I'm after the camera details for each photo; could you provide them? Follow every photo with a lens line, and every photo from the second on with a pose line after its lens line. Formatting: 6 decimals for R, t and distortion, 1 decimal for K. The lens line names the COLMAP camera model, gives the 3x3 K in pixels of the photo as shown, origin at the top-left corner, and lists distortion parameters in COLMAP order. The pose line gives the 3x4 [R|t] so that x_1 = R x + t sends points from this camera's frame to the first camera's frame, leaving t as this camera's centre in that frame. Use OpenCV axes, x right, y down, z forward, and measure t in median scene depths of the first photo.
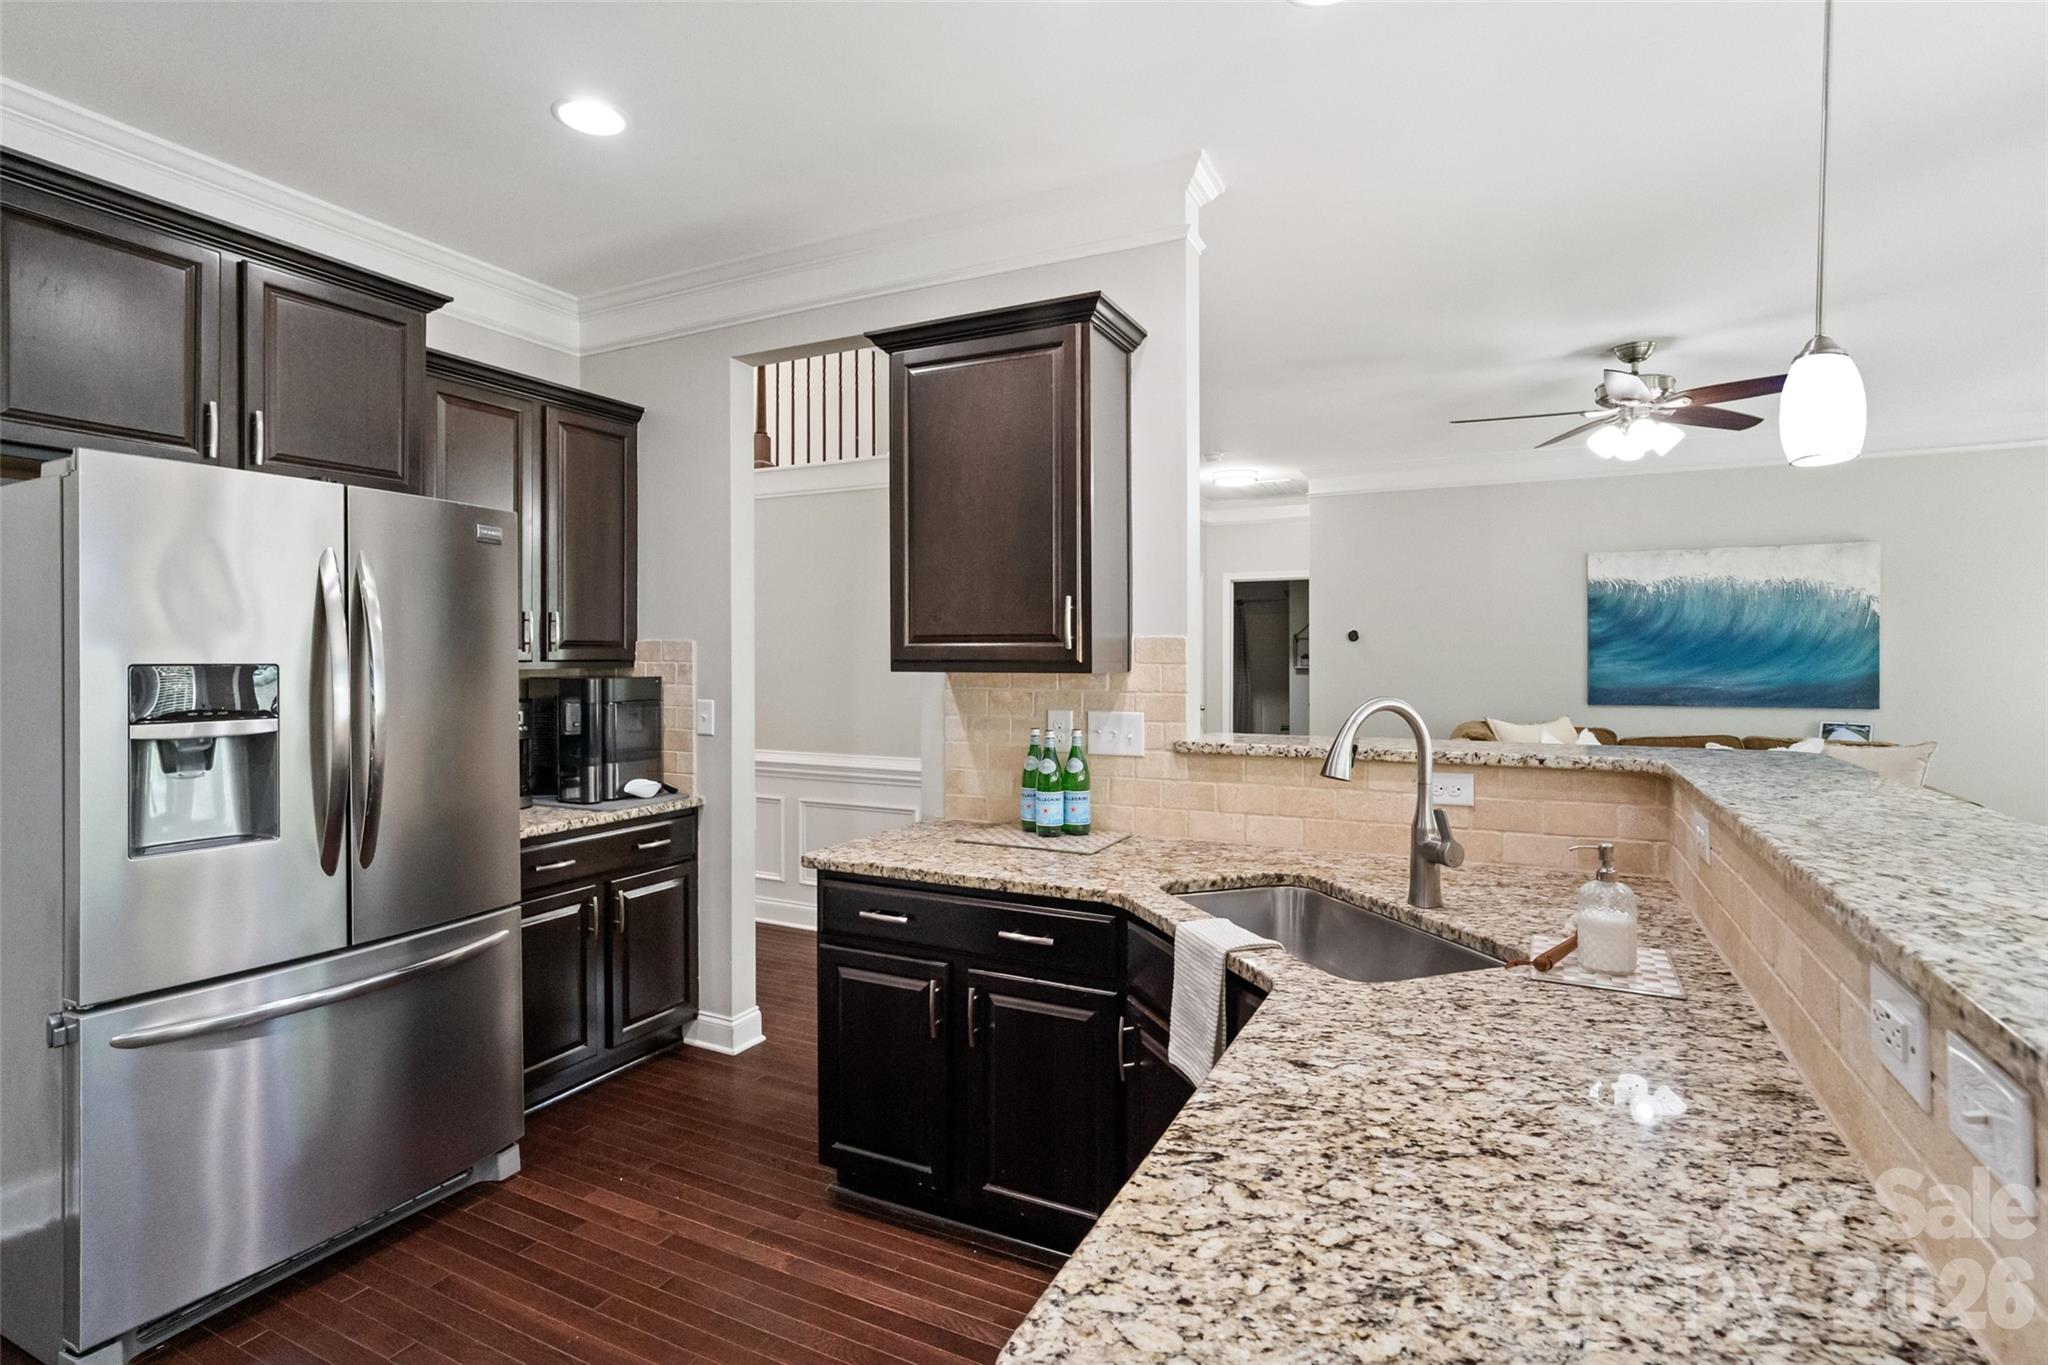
lens RADIAL K [[987.7, 0, 1026.3], [0, 987.7, 661.8], [0, 0, 1]] dist [-0.013921, 0.005407]
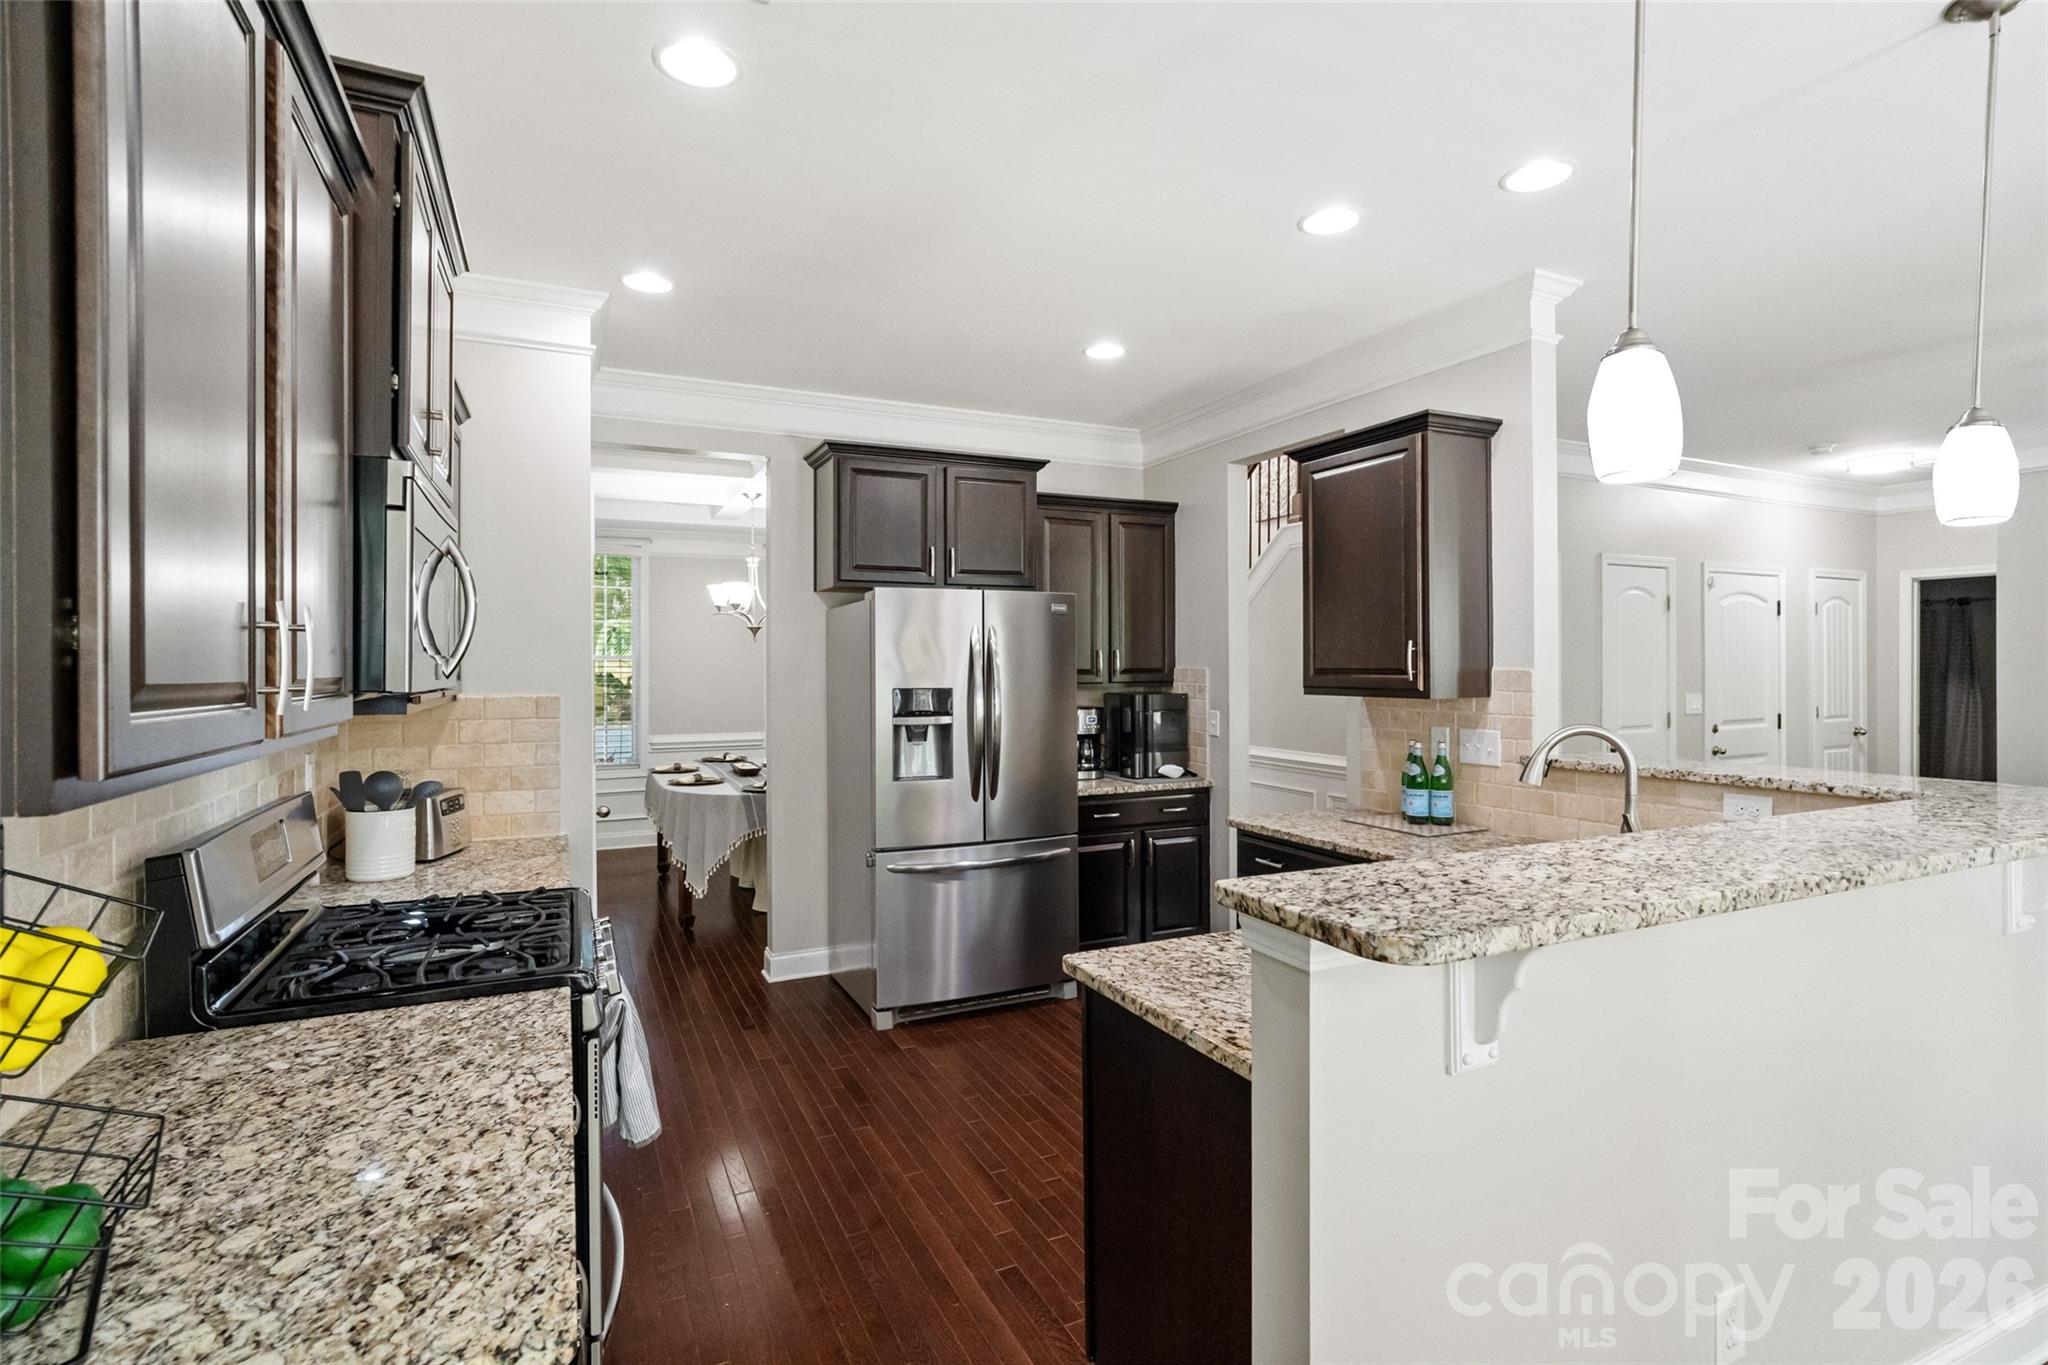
lens RADIAL K [[987.7, 0, 1027.0], [0, 987.7, 669.1], [0, 0, 1]] dist [-0.013921, 0.005407]
pose [[0.787821, -0.000871, -0.615904, 0.430973], [0.001675, 0.999998, 0.000729, -0.028670], [0.615902, -0.001606, 0.787821, -0.342703]]
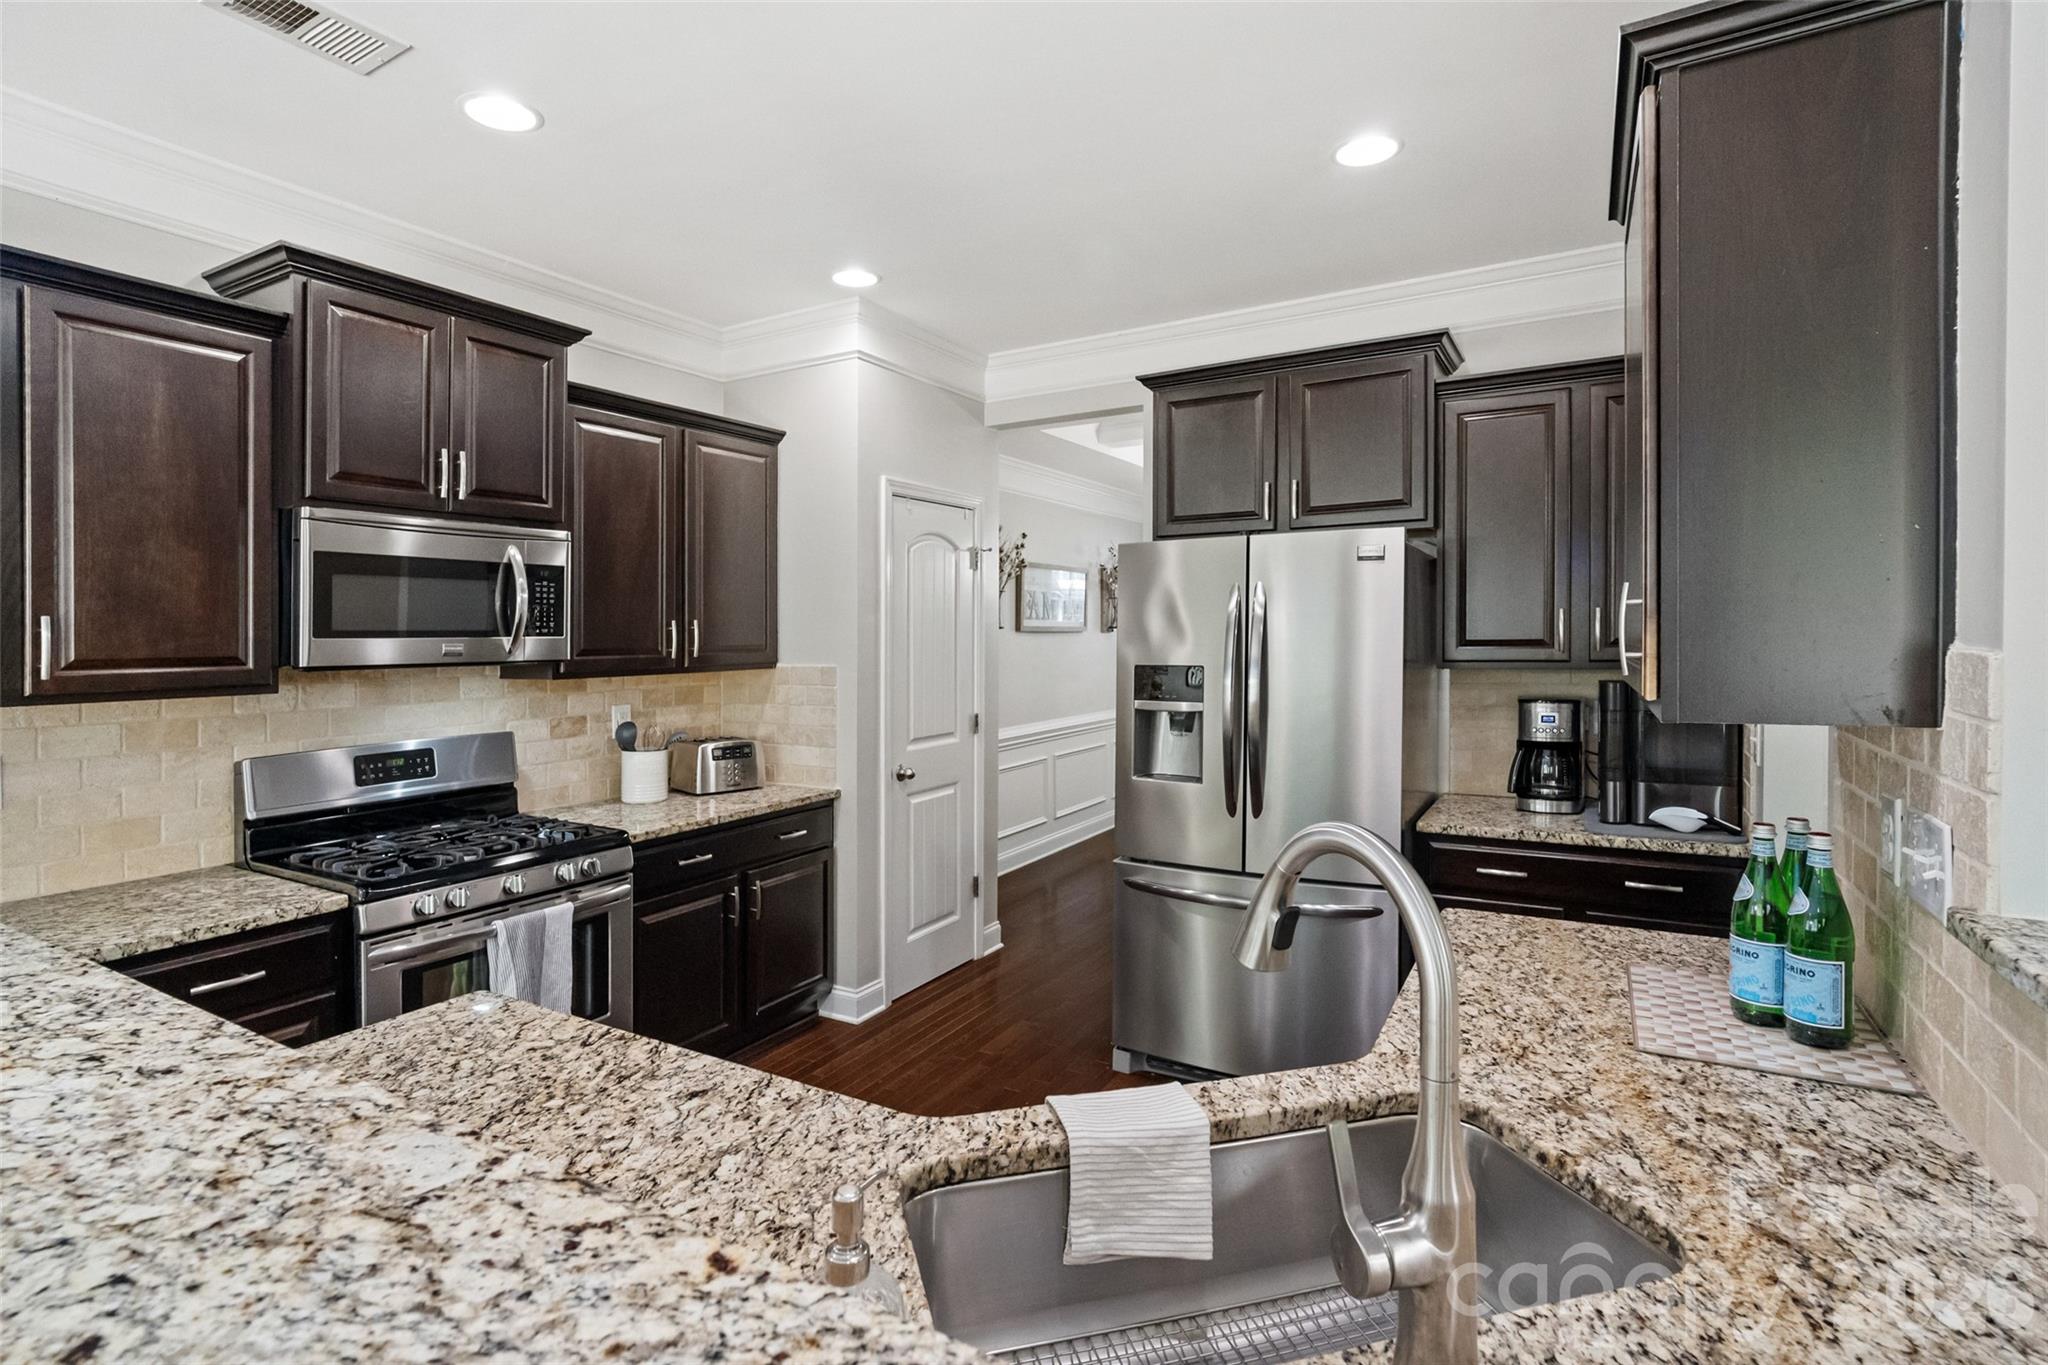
lens RADIAL K [[987.7, 0, 1017.1], [0, 987.7, 660.1], [0, 0, 1]] dist [-0.013921, 0.005407]
pose [[-0.064562, 0.027273, -0.997541, 0.603423], [0.008066, 0.999608, 0.026807, -0.040460], [0.997881, -0.006315, -0.064757, 0.654545]]
